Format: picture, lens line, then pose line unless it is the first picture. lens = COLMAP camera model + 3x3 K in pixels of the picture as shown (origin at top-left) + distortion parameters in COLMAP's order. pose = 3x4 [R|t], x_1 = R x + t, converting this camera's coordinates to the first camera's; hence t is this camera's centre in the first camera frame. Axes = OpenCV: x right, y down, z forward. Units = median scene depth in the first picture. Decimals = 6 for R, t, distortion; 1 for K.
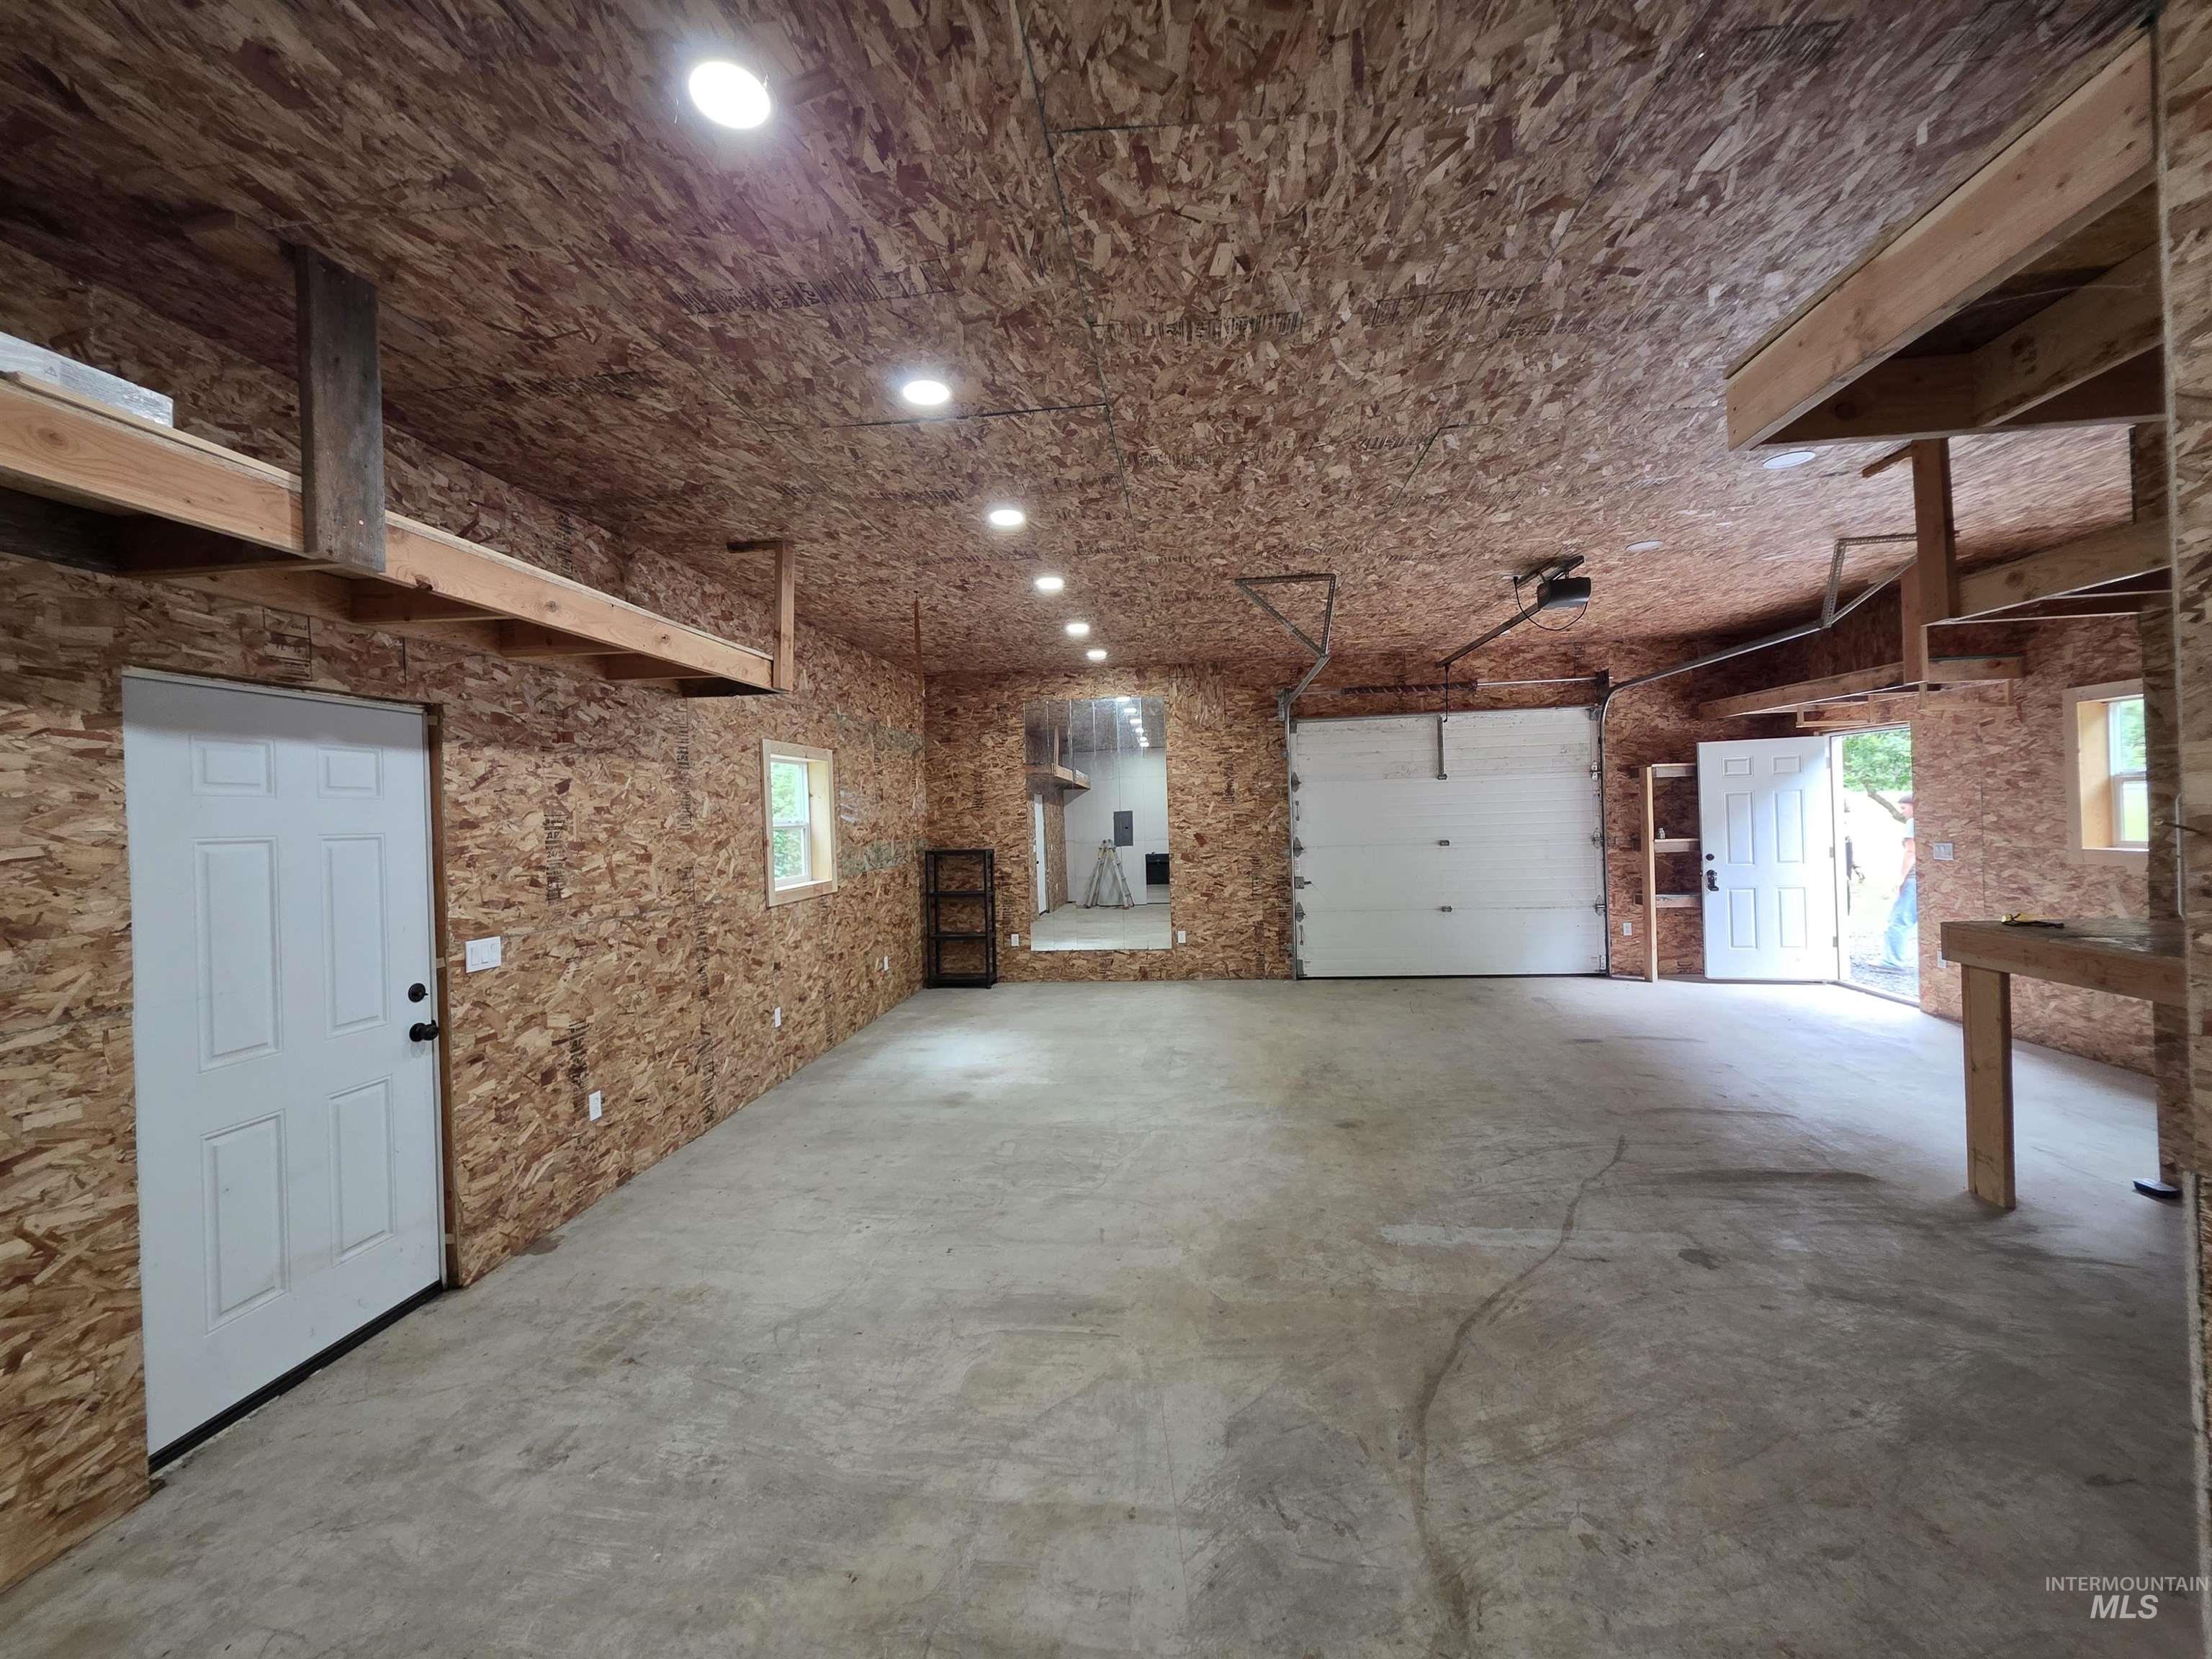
lens RADIAL K [[883.3, 0, 1105.7], [0, 883.3, 813.5], [0, 0, 1]] dist [0.001031, 0.000054]
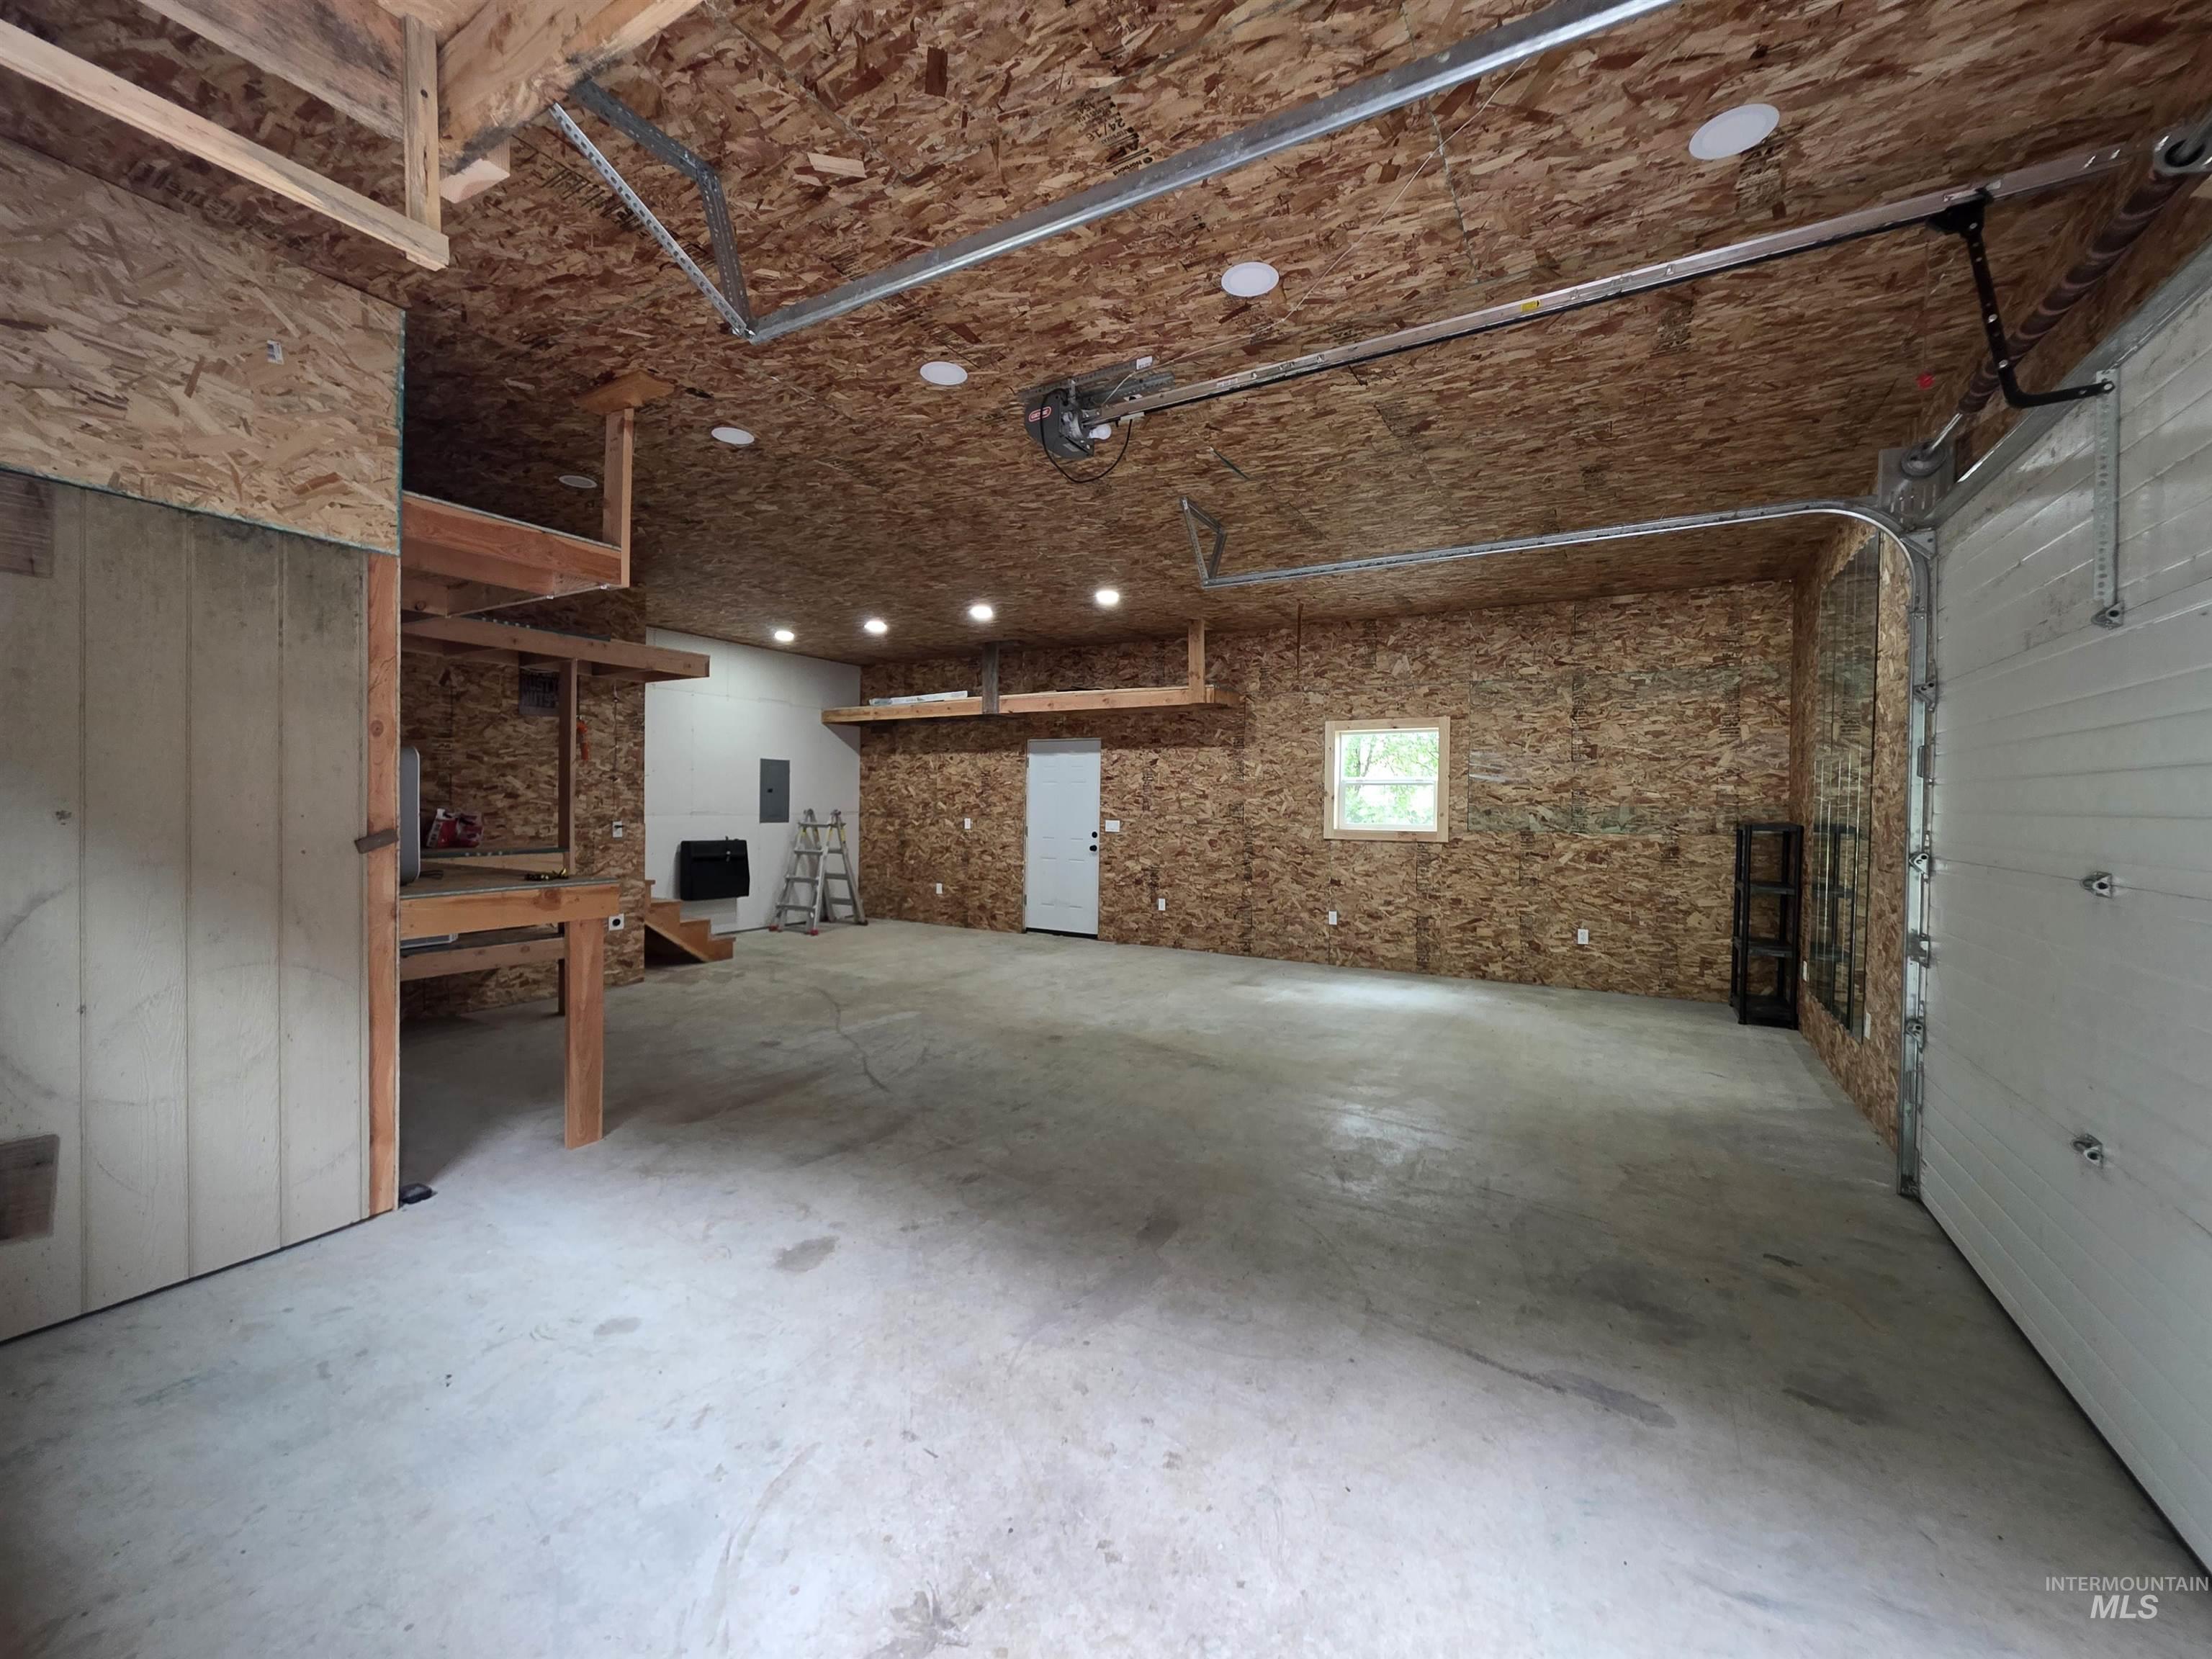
lens RADIAL K [[883.3, 0, 1105.7], [0, 883.3, 813.5], [0, 0, 1]] dist [0.001031, 0.000054]
pose [[-0.405241, 0.040195, -0.913326, 1.541260], [0.002324, 0.999075, 0.042937, 0.003613], [0.914207, 0.015277, -0.404959, 1.804142]]
